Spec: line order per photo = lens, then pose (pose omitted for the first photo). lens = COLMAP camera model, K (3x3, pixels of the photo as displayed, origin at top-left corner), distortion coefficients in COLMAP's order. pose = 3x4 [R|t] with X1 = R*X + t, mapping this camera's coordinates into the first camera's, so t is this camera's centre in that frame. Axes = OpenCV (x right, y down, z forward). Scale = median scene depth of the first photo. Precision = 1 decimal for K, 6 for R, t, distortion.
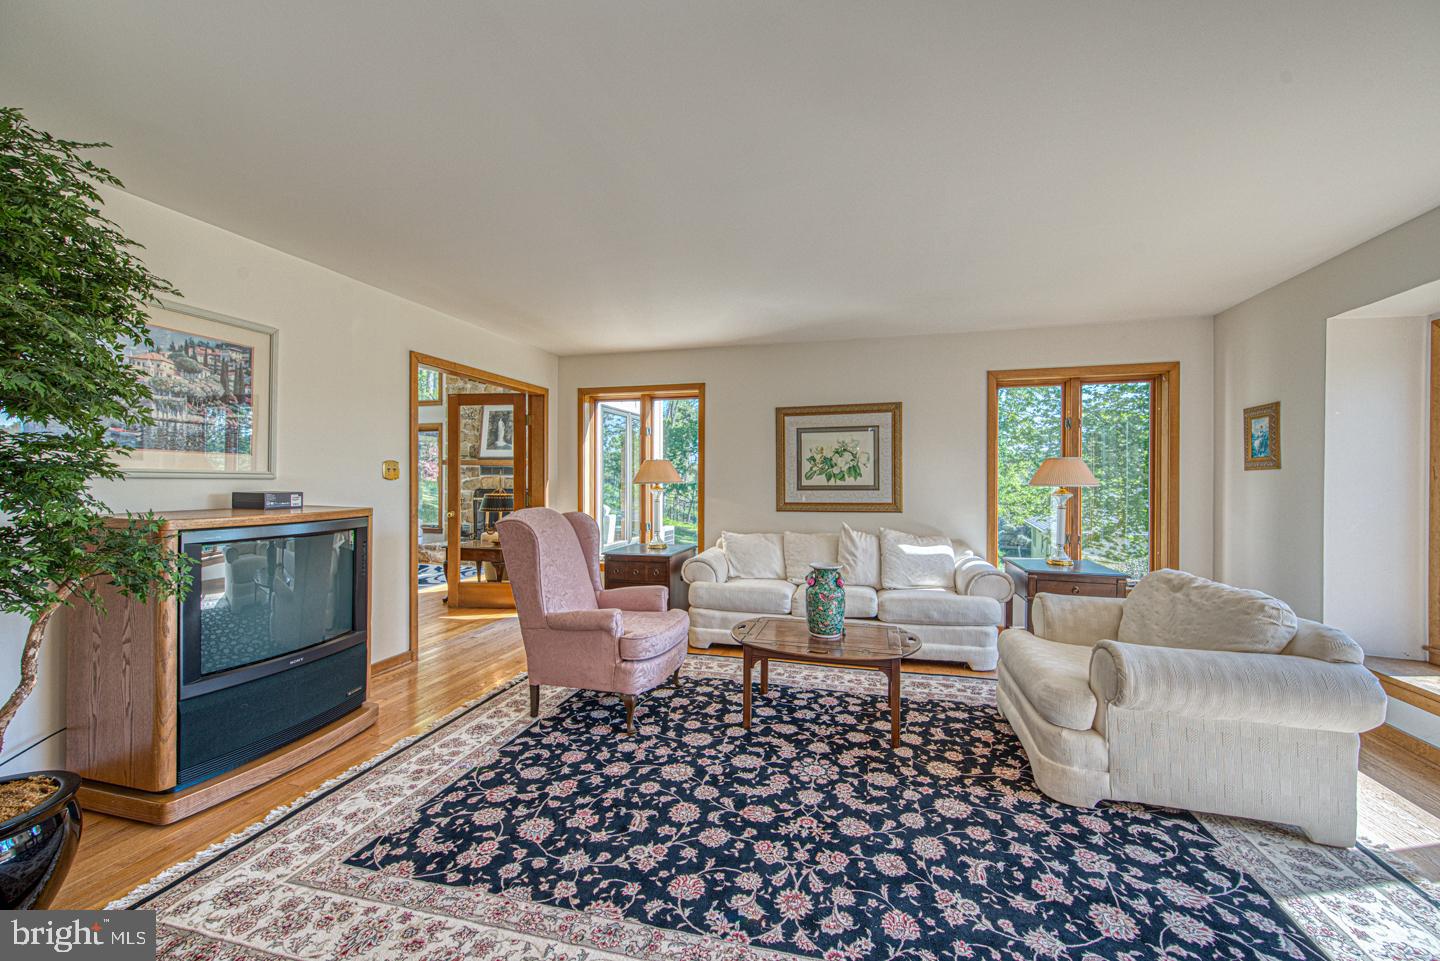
lens RADIAL K [[558.7, 0, 724.2], [0, 558.7, 479.5], [0, 0, 1]] dist [0.006765, 0.000384]
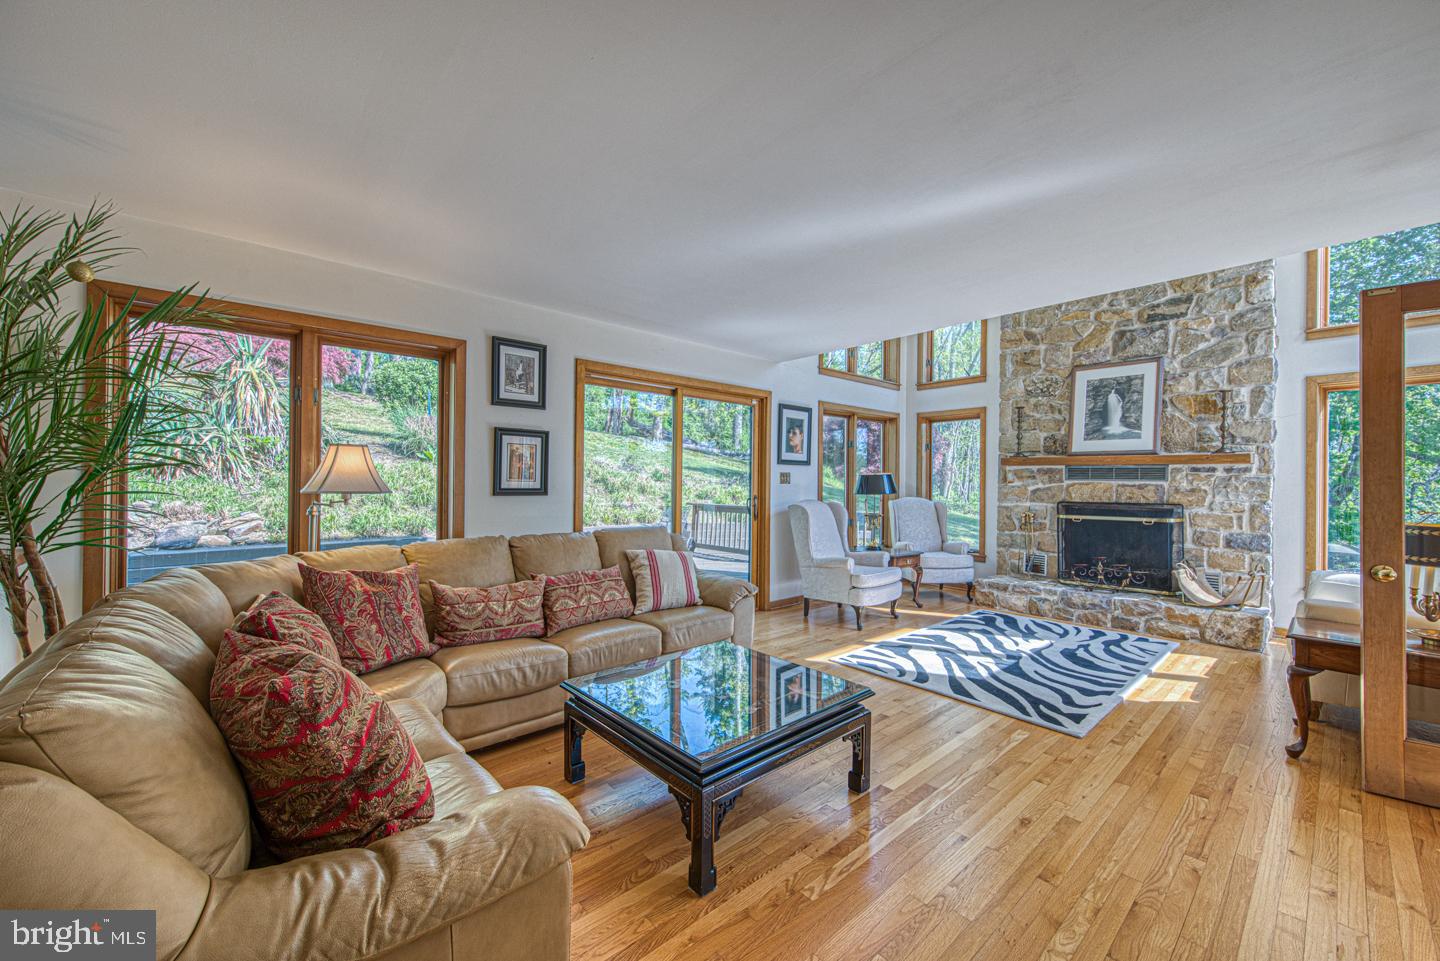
lens RADIAL K [[558.7, 0, 724.4], [0, 558.7, 480.6], [0, 0, 1]] dist [0.006765, 0.000384]
pose [[0.839472, 0.003051, -0.543395, -1.378774], [-0.007673, 0.999951, -0.006240, -0.001198], [0.543349, 0.009408, 0.839454, 0.777683]]
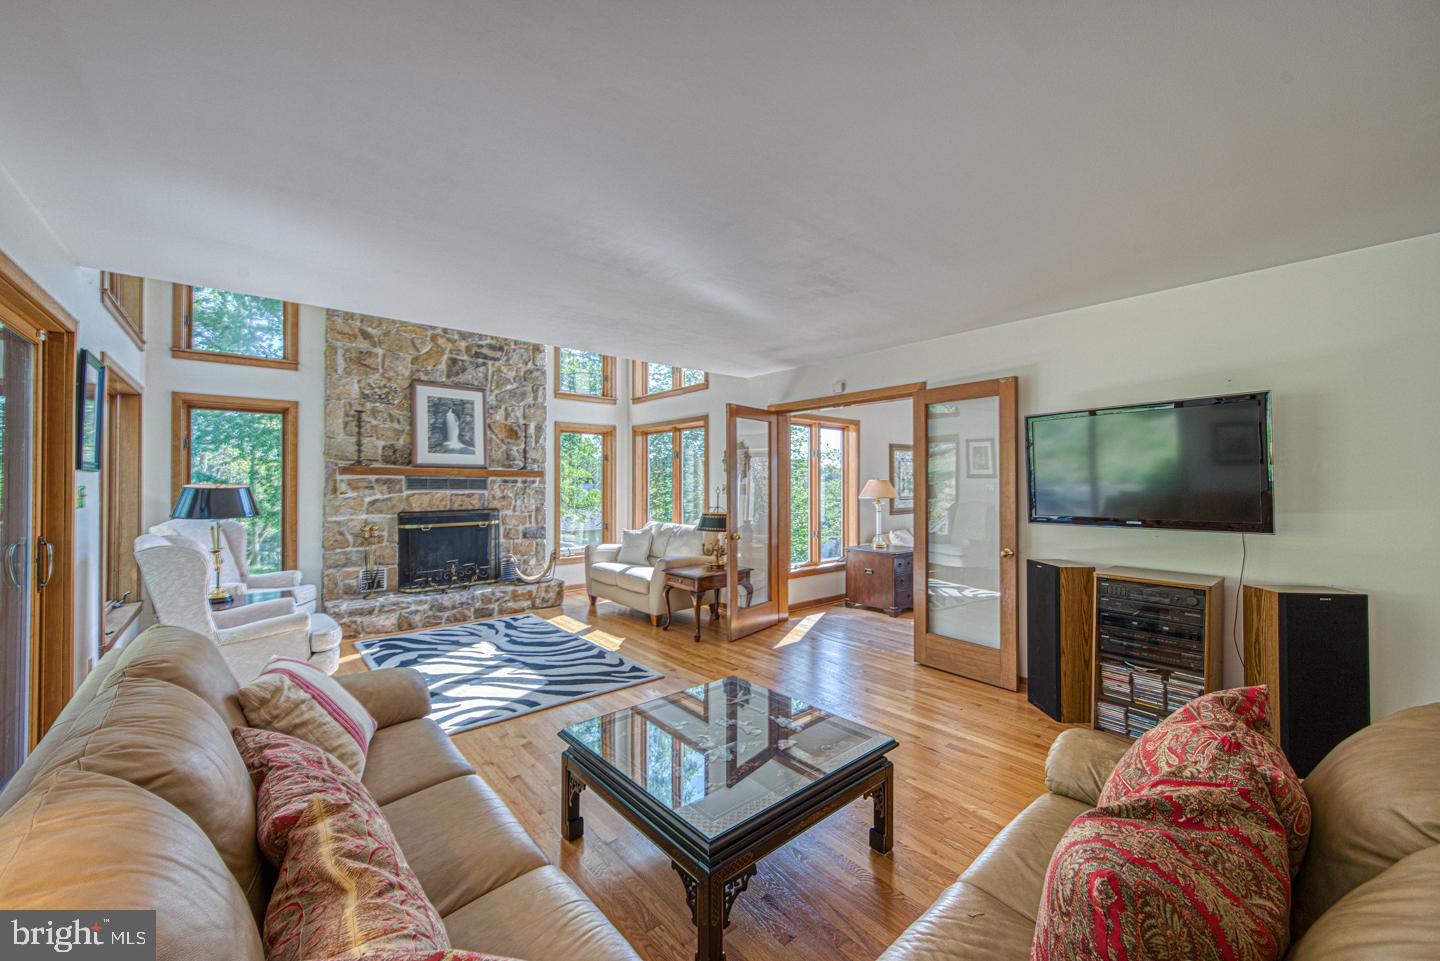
lens RADIAL K [[558.7, 0, 725.9], [0, 558.7, 480.8], [0, 0, 1]] dist [0.006765, 0.000384]
pose [[0.551579, 0.001022, 0.834122, -2.582494], [0.002823, 0.999991, -0.003092, -0.053974], [-0.834118, 0.004060, 0.551572, 1.067076]]
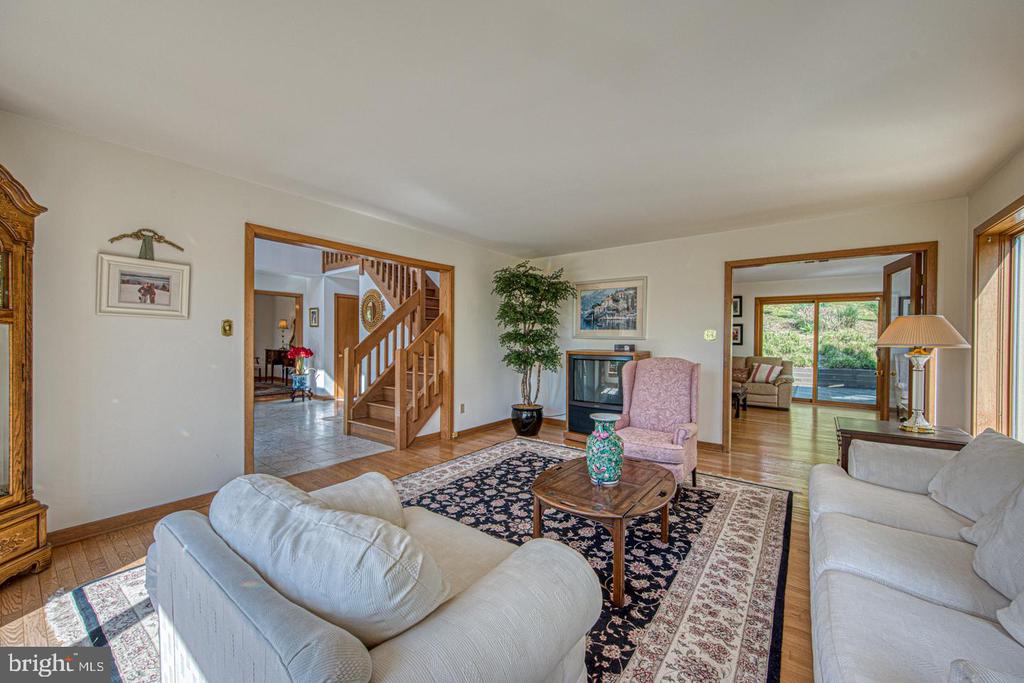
lens RADIAL K [[397.3, 0, 510.7], [0, 397.3, 340.7], [0, 0, 1]] dist [0.006765, 0.000384]
pose [[-0.390405, -0.001855, -0.920641, 1.113119], [-0.009678, 0.999951, 0.002090, 0.007396], [0.920592, 0.009726, -0.390404, 1.303702]]
